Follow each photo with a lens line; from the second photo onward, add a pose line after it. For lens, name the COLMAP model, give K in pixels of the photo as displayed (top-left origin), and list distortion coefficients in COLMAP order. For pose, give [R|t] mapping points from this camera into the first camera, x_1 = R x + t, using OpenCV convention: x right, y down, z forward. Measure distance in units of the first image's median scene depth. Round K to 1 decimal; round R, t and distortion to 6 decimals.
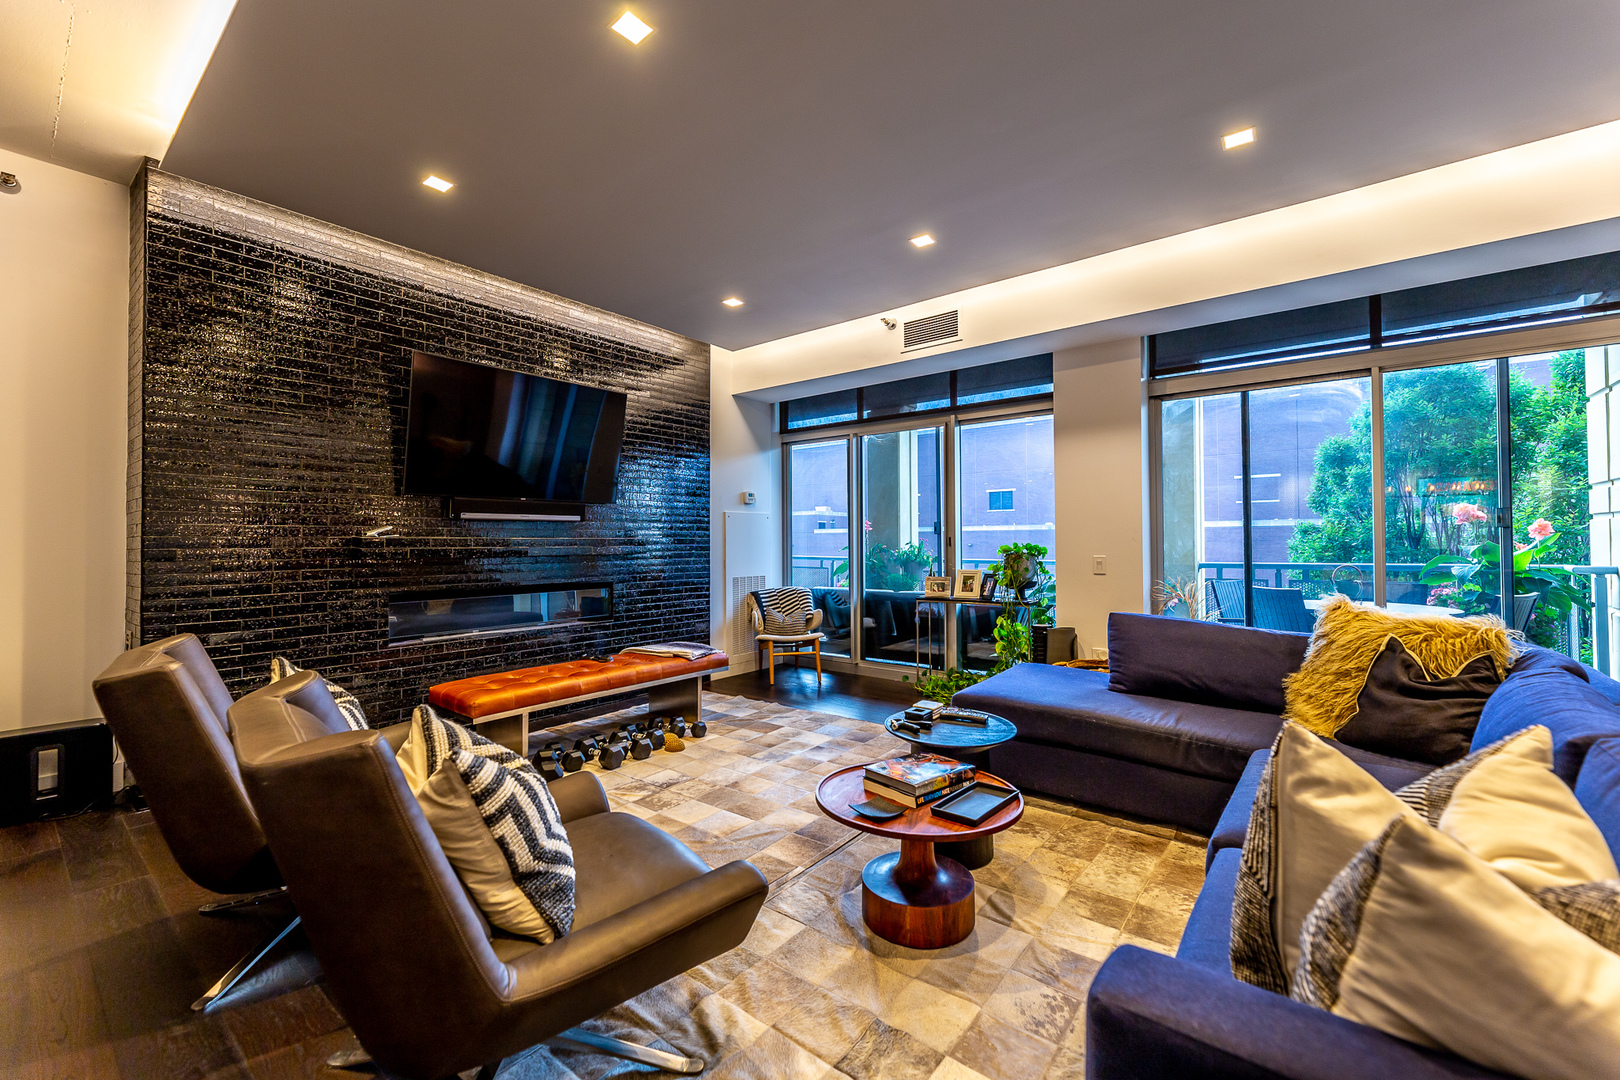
lens RADIAL K [[657.3, 0, 803.7], [0, 657.3, 533.6], [0, 0, 1]] dist [0.000608, 0.000161]
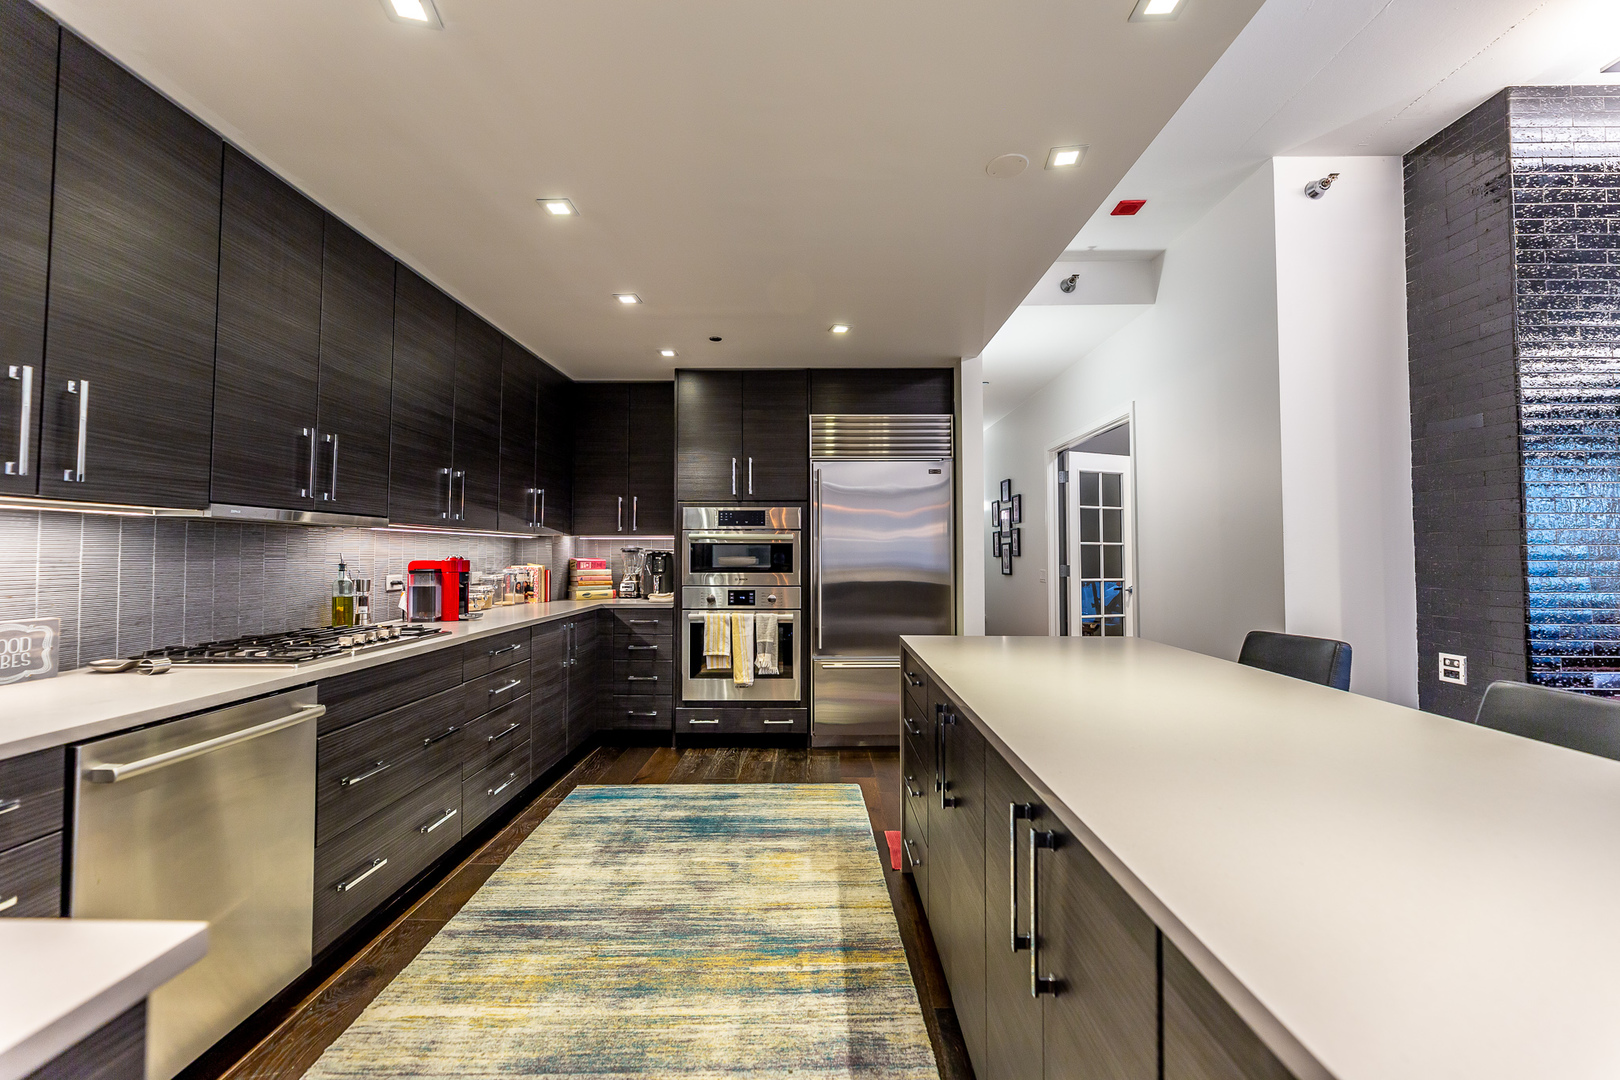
lens RADIAL K [[657.3, 0, 814.4], [0, 657.3, 541.6], [0, 0, 1]] dist [0.000608, 0.000161]
pose [[0.619618, -0.005935, -0.784881, -0.730631], [0.006734, 0.999975, -0.002245, -0.003929], [0.784874, -0.003894, 0.619643, -0.163595]]
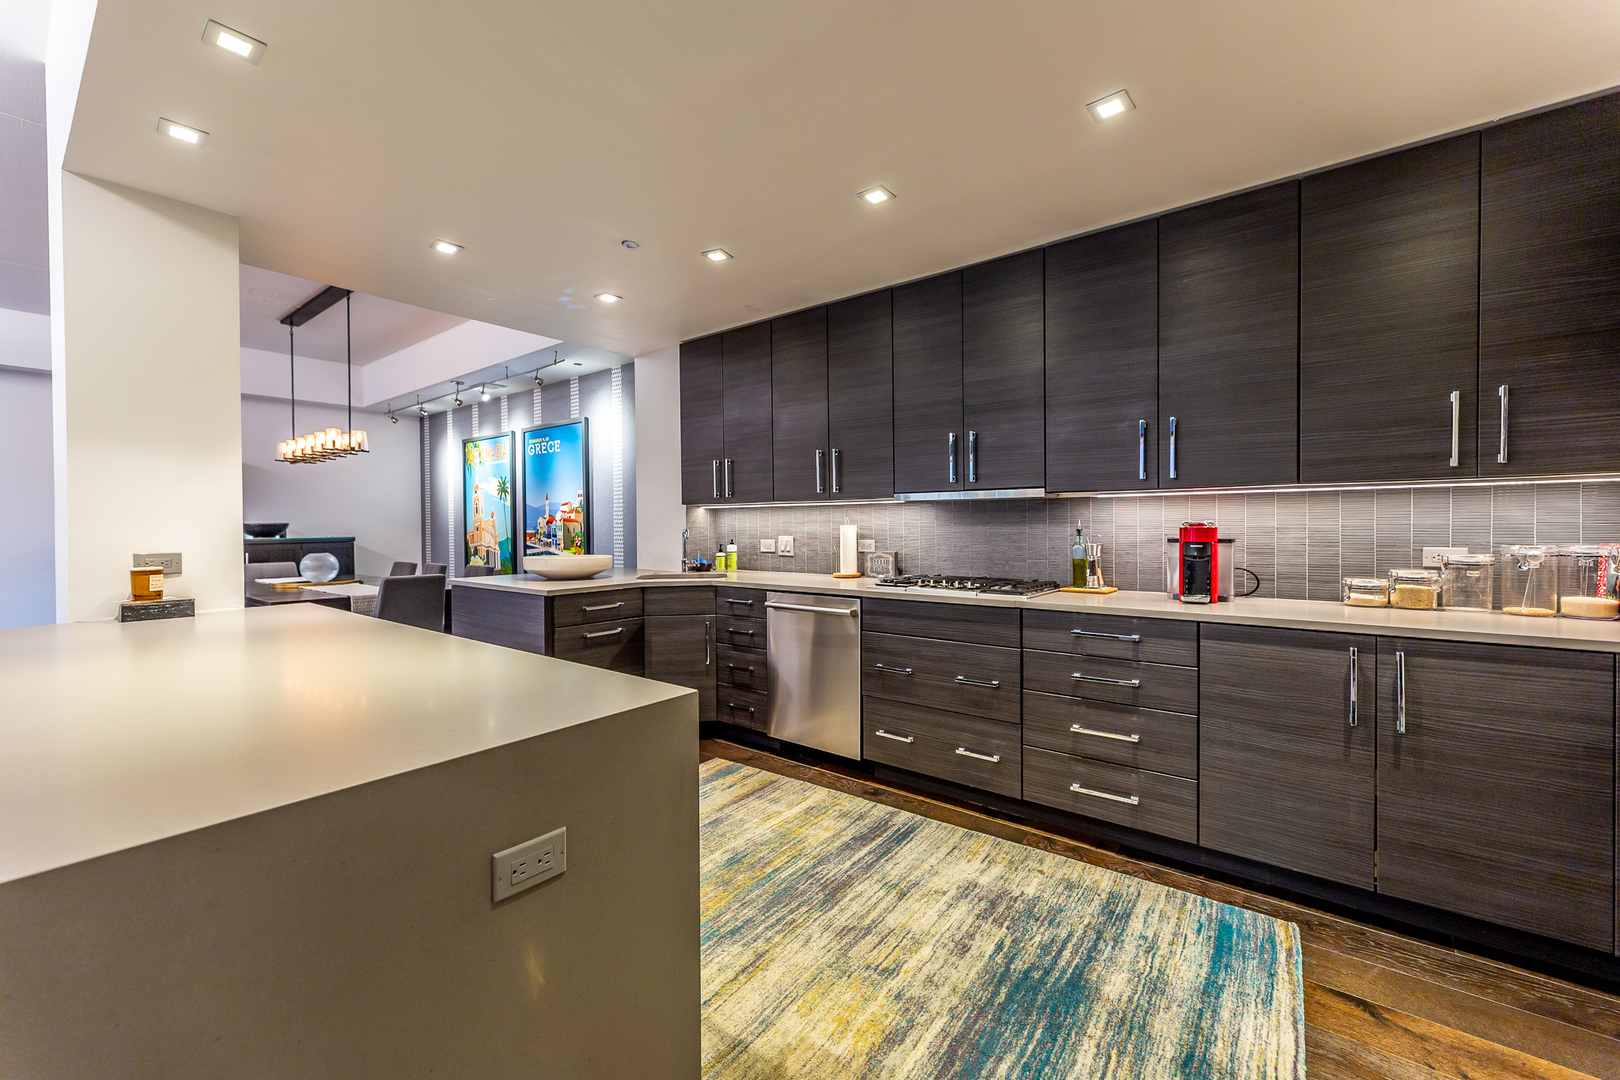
lens RADIAL K [[657.3, 0, 816.0], [0, 657.3, 534.0], [0, 0, 1]] dist [0.000608, 0.000161]
pose [[-0.999846, 0.014696, -0.009551, -1.281177], [0.014671, 0.999889, 0.002779, 0.012901], [0.009591, 0.002638, -0.999951, 0.679557]]
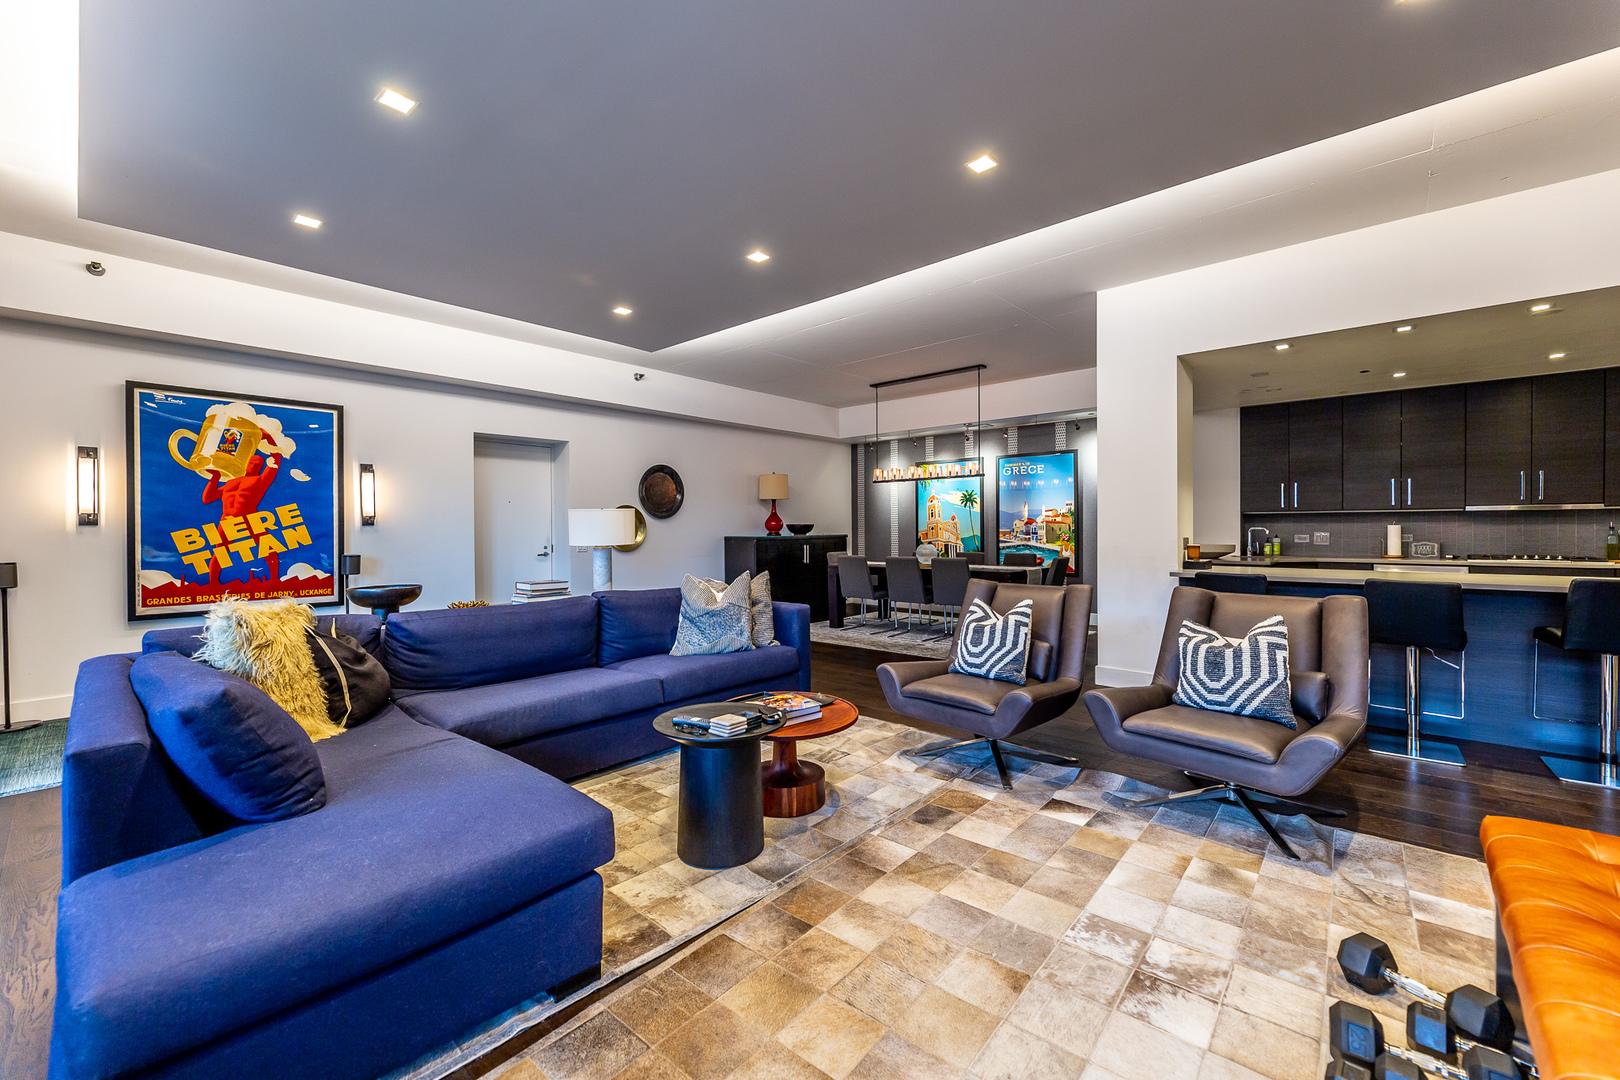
lens RADIAL K [[657.3, 0, 800.7], [0, 657.3, 527.8], [0, 0, 1]] dist [0.000608, 0.000161]
pose [[-0.997918, 0.011077, 0.063535, 0.027419], [0.010220, 0.999853, -0.013793, 0.016495], [-0.063679, -0.013115, -0.997884, 1.377084]]
